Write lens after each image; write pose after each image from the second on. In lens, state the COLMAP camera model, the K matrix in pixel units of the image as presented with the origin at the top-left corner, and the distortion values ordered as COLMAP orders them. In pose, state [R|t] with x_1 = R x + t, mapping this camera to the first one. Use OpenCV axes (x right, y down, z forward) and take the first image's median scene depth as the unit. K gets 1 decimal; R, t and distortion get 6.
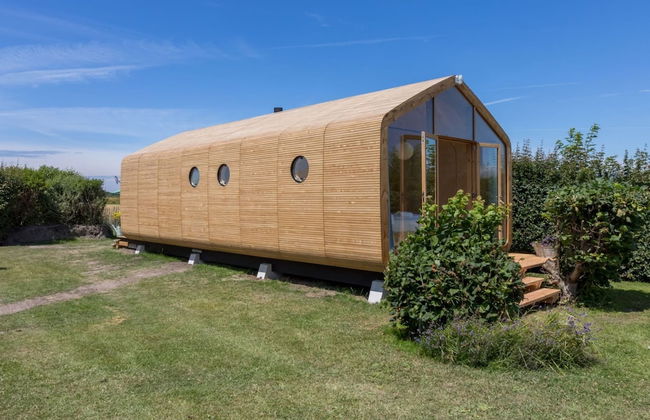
lens RADIAL K [[501.8, 0, 325.0], [0, 501.8, 210.0], [0, 0, 1]] dist [-0.000197, 0.000448]
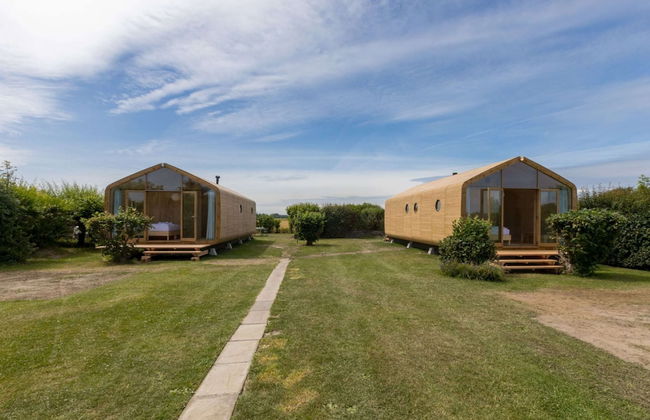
lens RADIAL K [[501.8, 0, 325.0], [0, 501.8, 210.0], [0, 0, 1]] dist [-0.000197, 0.000448]
pose [[0.752461, -0.008471, -0.658582, 0.985042], [-0.019013, 0.999221, -0.034576, 0.025617], [0.658362, 0.038539, 0.751714, -0.986006]]
